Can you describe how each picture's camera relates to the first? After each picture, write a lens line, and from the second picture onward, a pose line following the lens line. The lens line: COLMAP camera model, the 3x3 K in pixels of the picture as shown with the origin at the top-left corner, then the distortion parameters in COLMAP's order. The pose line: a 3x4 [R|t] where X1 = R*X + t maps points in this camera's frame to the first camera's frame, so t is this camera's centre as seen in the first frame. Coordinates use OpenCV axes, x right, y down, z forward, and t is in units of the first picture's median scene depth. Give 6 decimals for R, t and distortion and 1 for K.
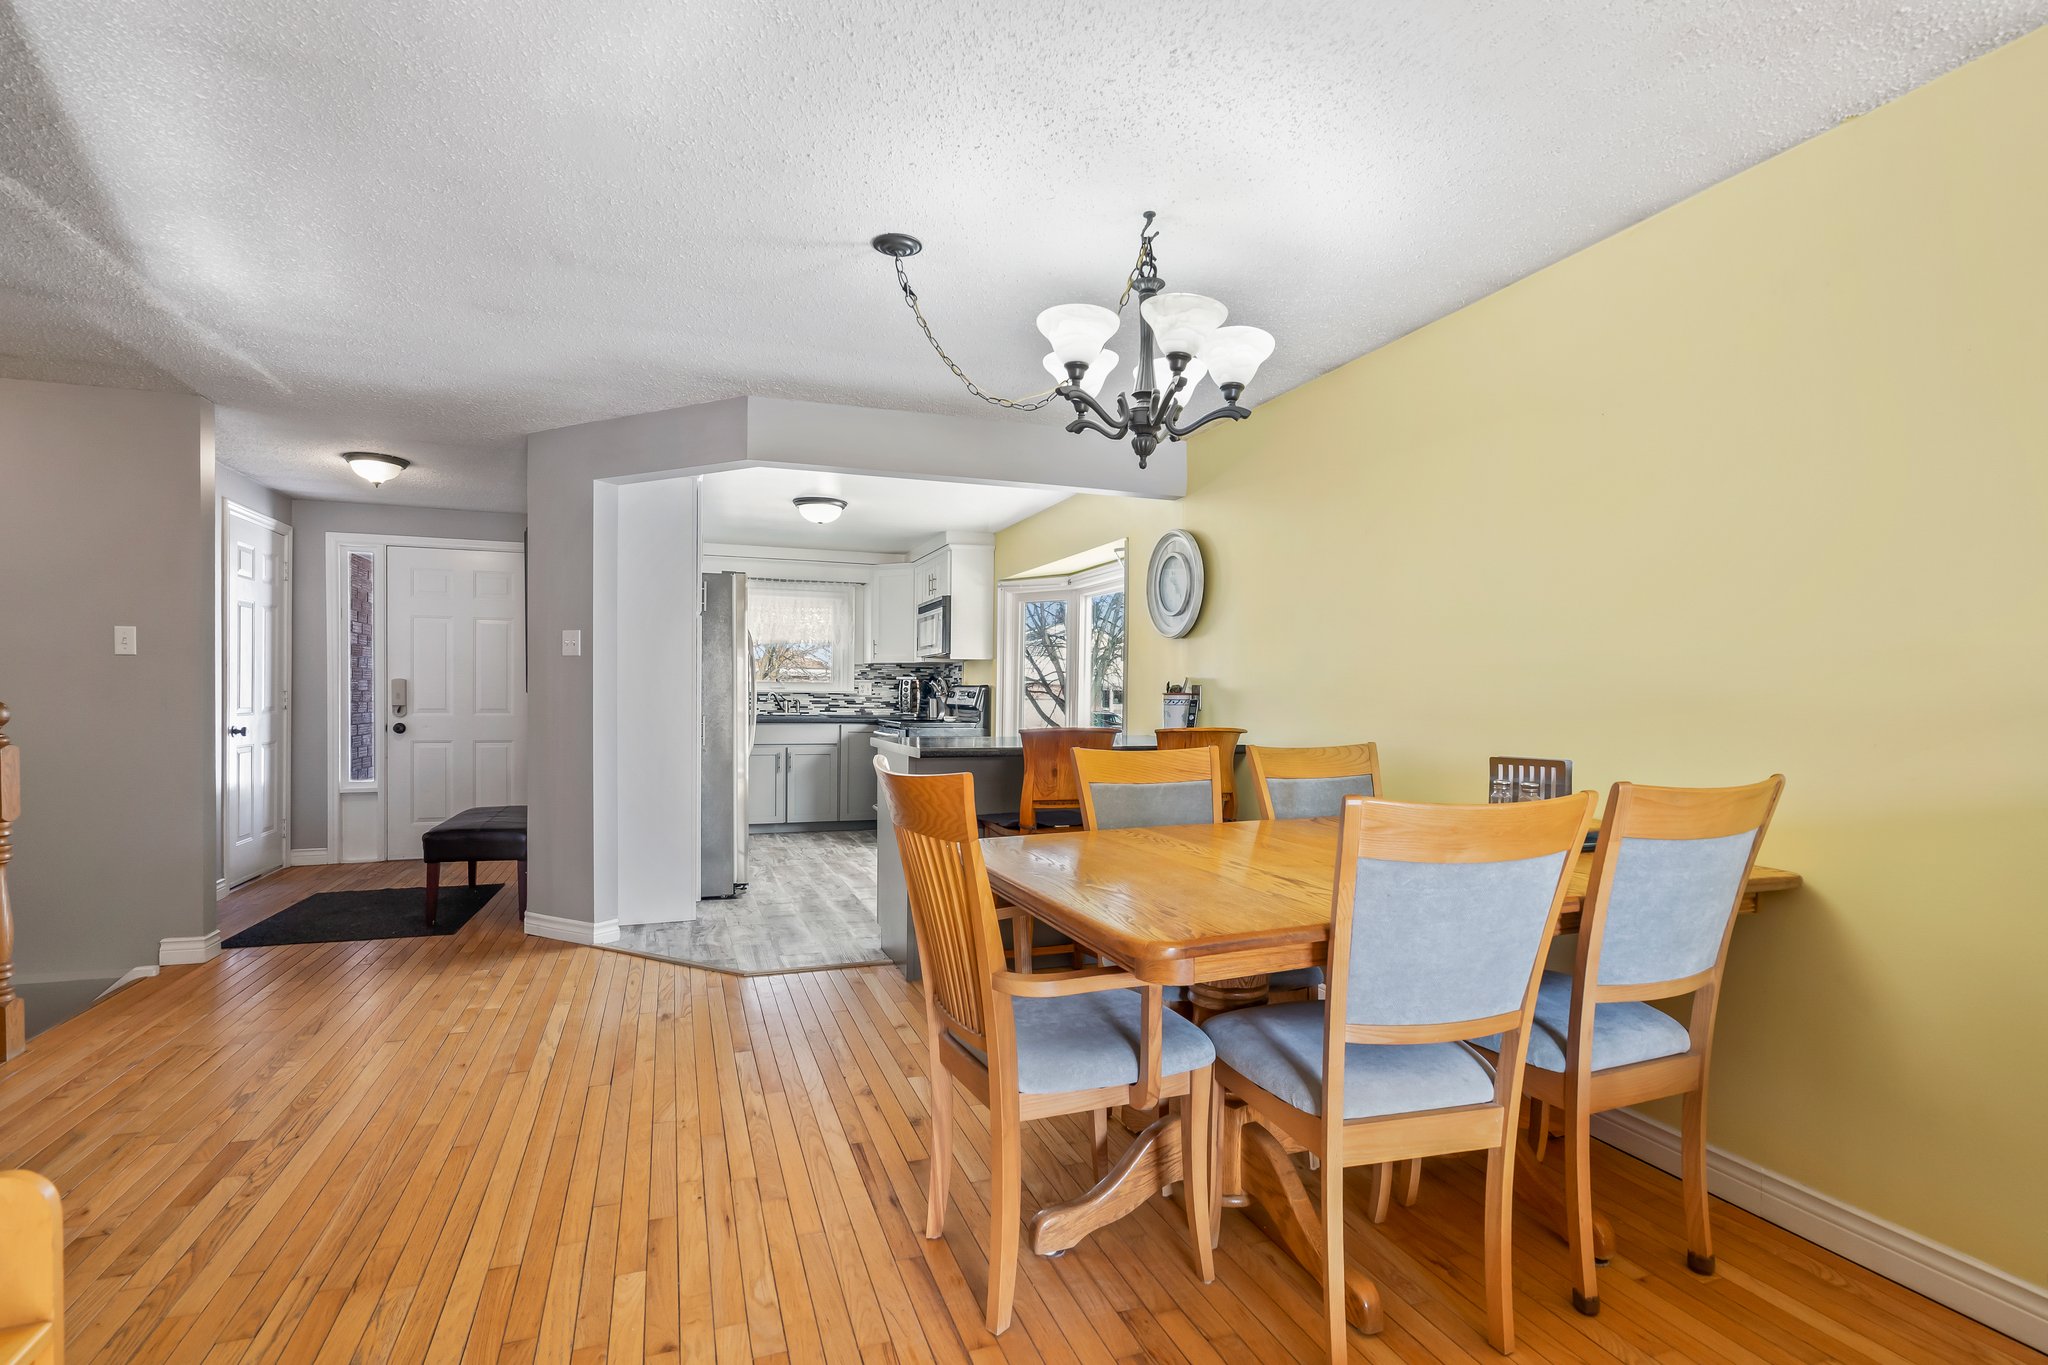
lens RADIAL K [[975.0, 0, 1017.3], [0, 975.0, 693.6], [0, 0, 1]] dist [0.000010, -0.000160]
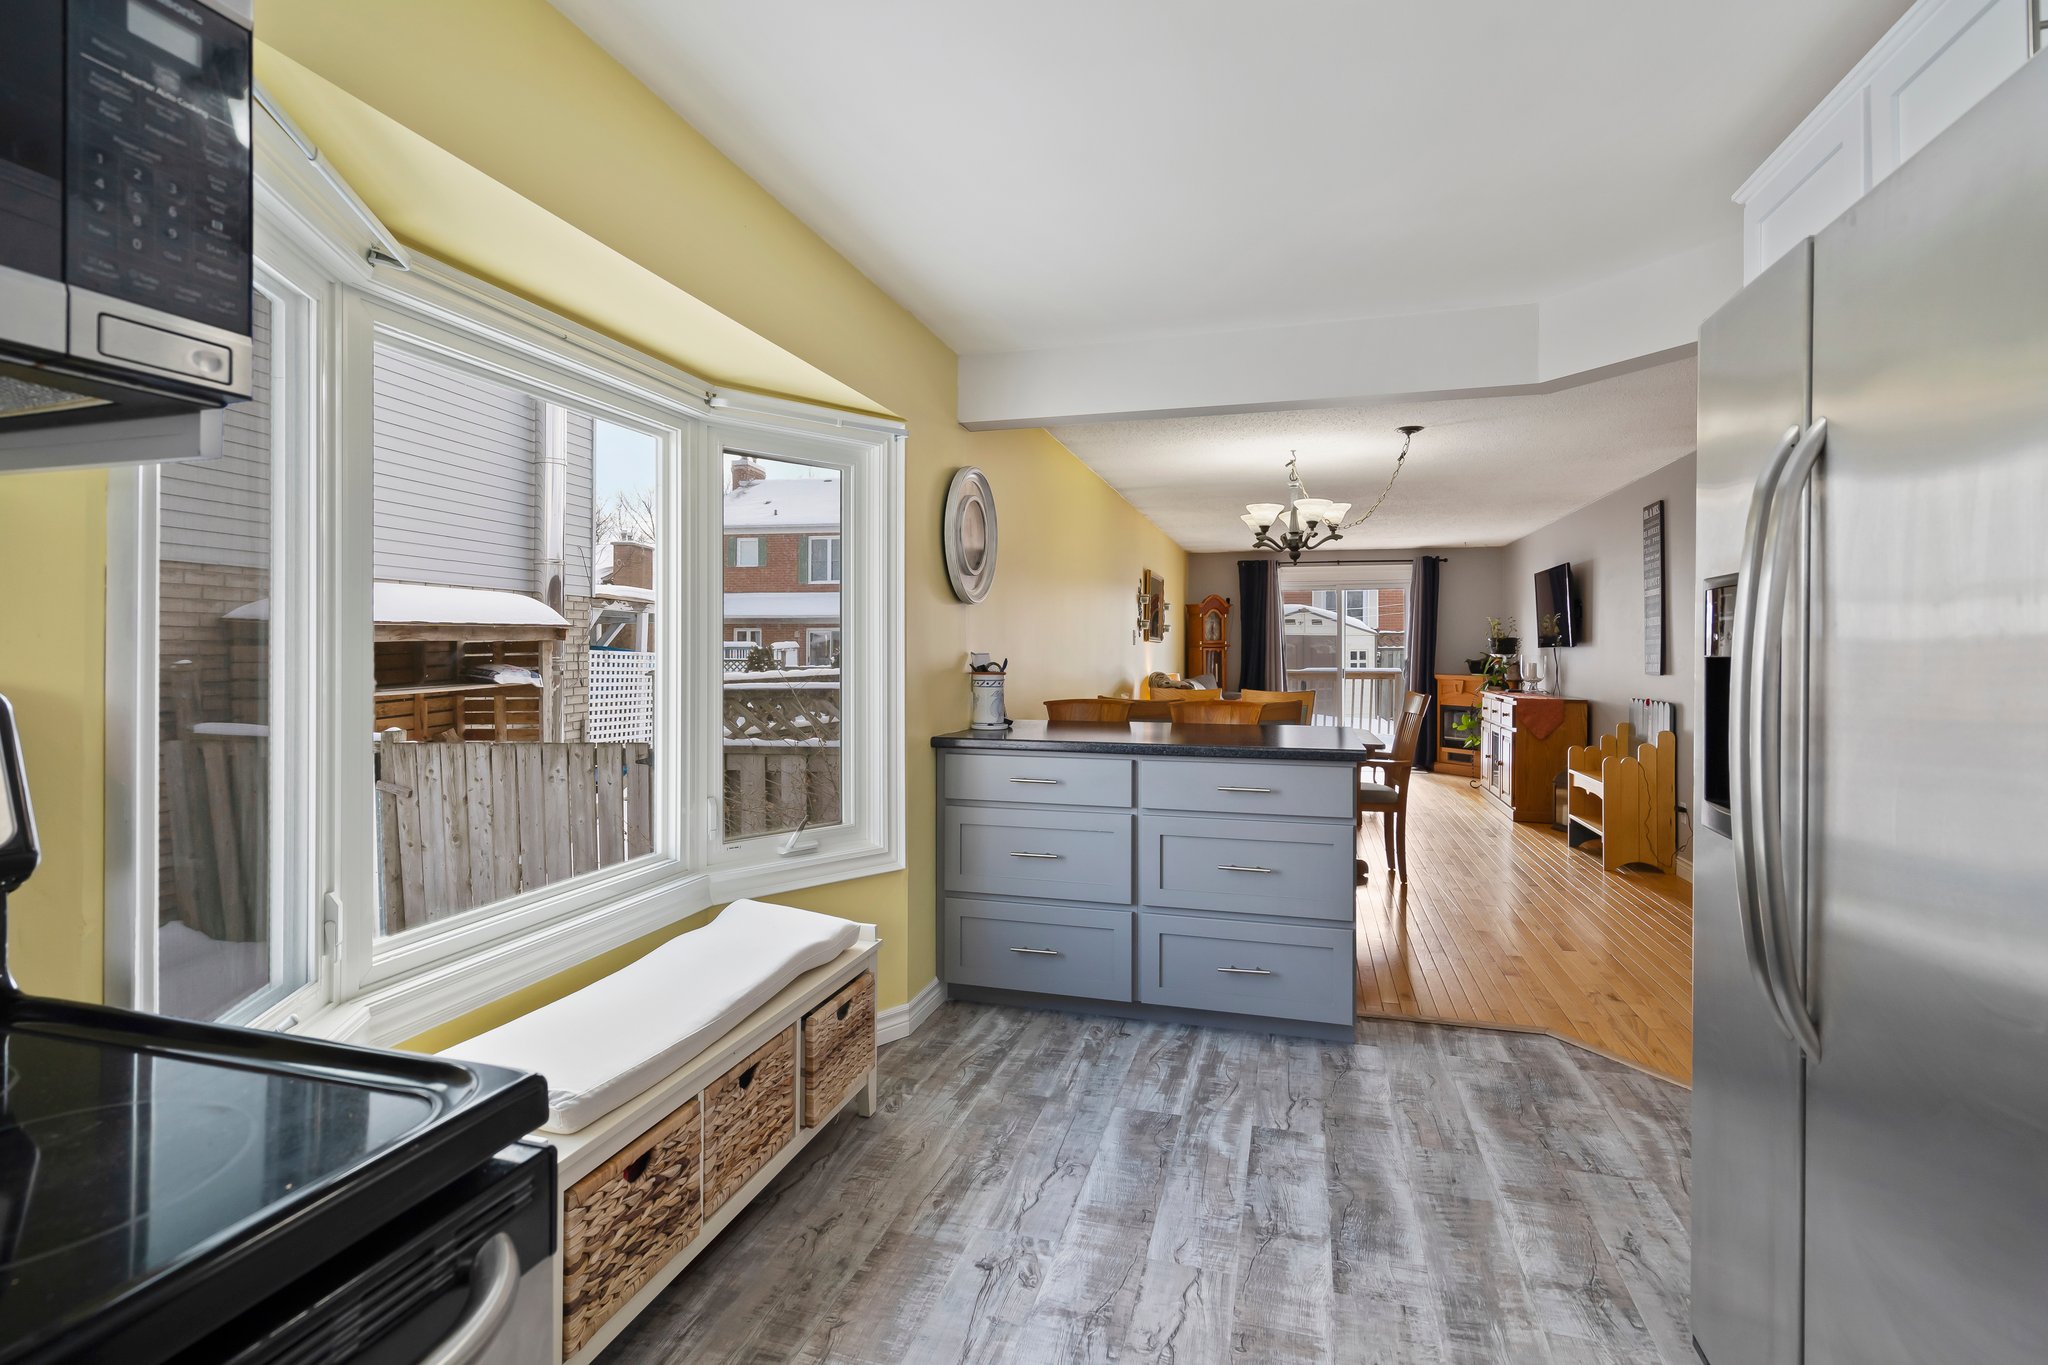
lens RADIAL K [[956.1, 0, 1018.2], [0, 956.1, 665.2], [0, 0, 1]] dist [0.000649, 0.000166]
pose [[-0.807703, -0.016390, 0.589362, -0.293204], [-0.009155, 0.999842, 0.015260, -0.017226], [-0.589519, 0.006930, -0.807725, 1.438203]]
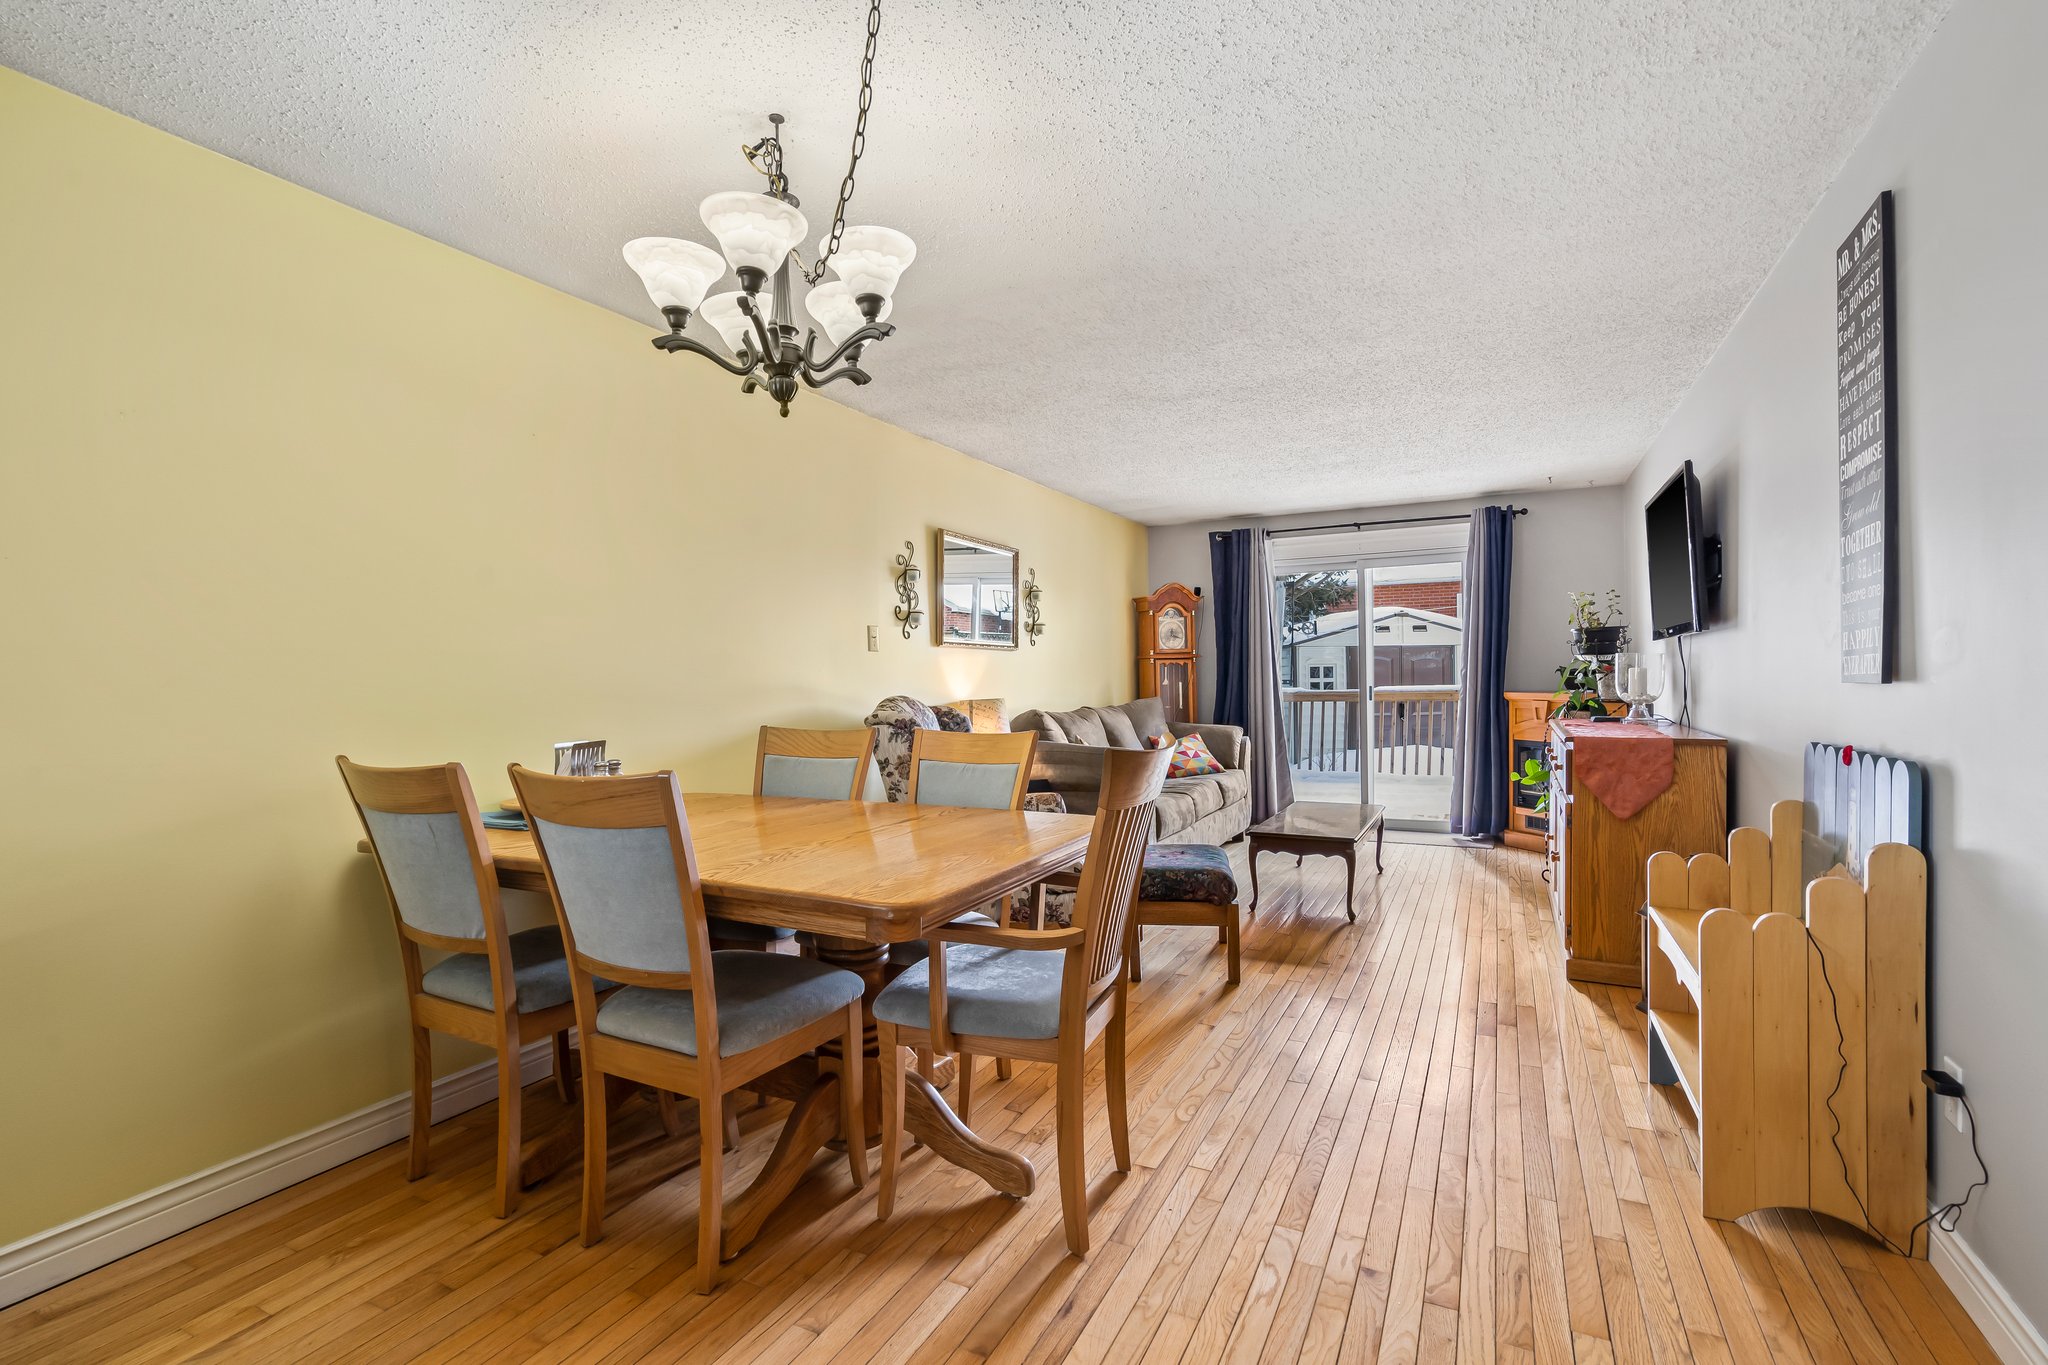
lens RADIAL K [[921.2, 0, 1026.8], [0, 921.2, 708.4], [0, 0, 1]] dist [0.000739, 0.000622]
pose [[-0.685649, -0.019553, 0.727669, -0.277629], [0.008528, 0.999355, 0.034888, -0.002259], [-0.727882, 0.030126, -0.685040, 0.653826]]
